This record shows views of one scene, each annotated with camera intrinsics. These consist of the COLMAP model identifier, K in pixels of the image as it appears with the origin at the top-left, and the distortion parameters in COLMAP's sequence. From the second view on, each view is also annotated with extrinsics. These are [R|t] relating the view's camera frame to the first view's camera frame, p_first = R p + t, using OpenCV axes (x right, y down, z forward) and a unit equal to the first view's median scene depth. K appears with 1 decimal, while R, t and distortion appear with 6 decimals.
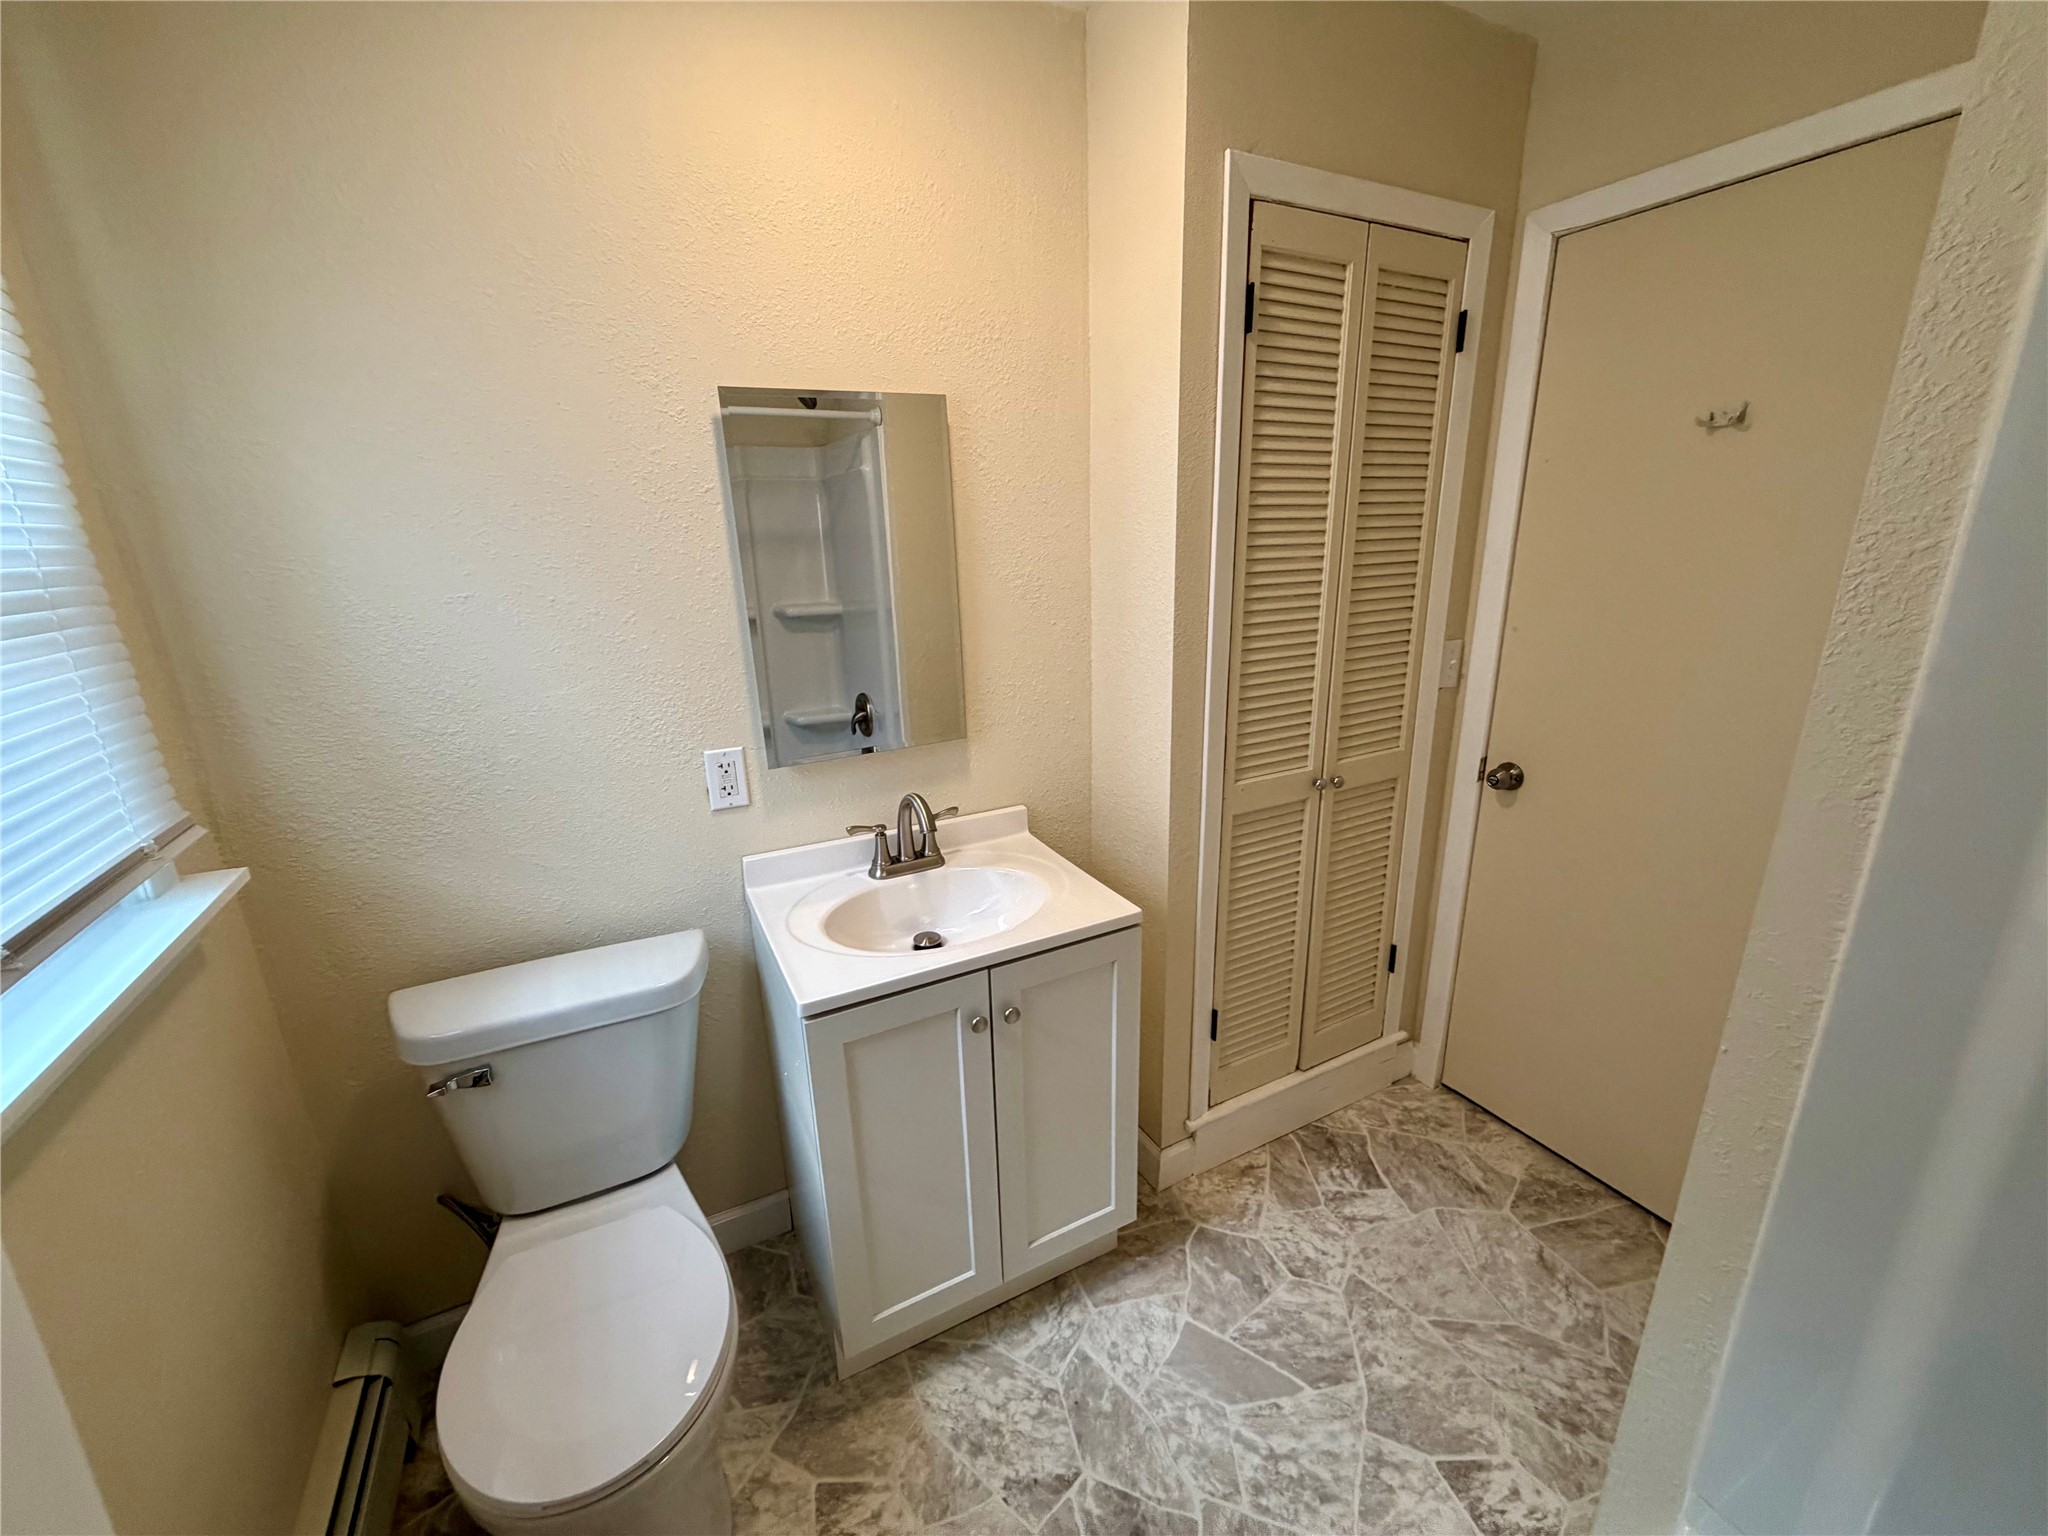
lens RADIAL K [[818.1, 0, 1029.1], [0, 818.1, 765.3], [0, 0, 1]] dist [0.000204, 0.000457]
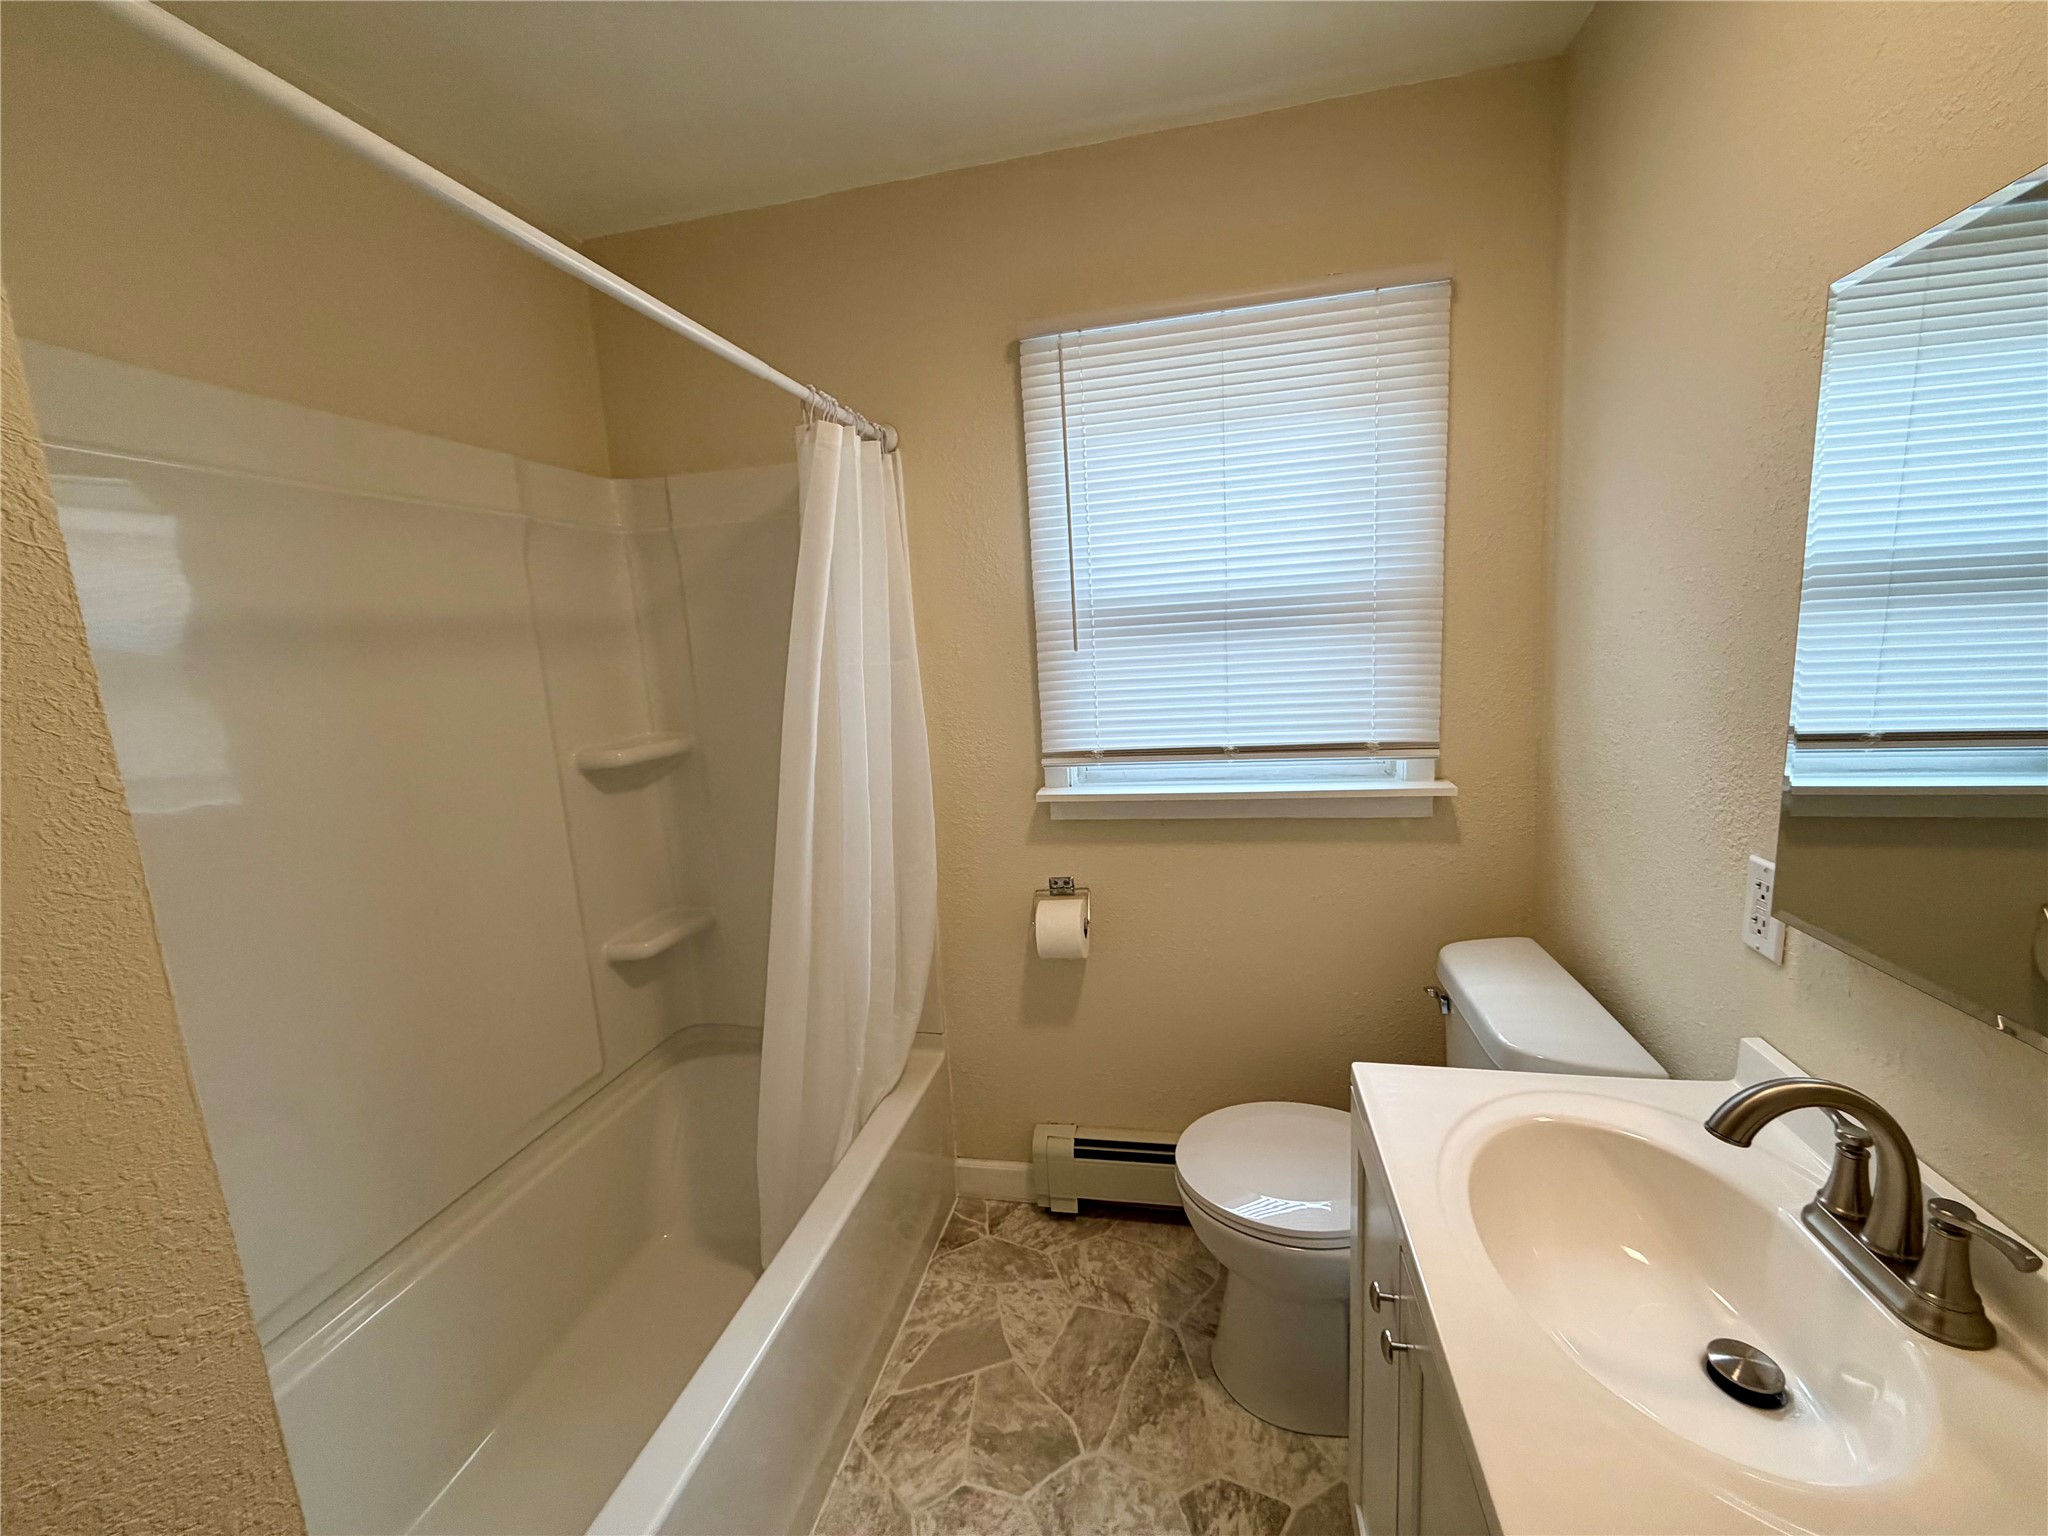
lens RADIAL K [[818.1, 0, 1031.6], [0, 818.1, 766.6], [0, 0, 1]] dist [0.000204, 0.000457]
pose [[-0.638369, 0.185303, -0.747093, 0.833048], [-0.156769, 0.918947, 0.361883, -0.394455], [0.753597, 0.348136, -0.557578, 1.371924]]
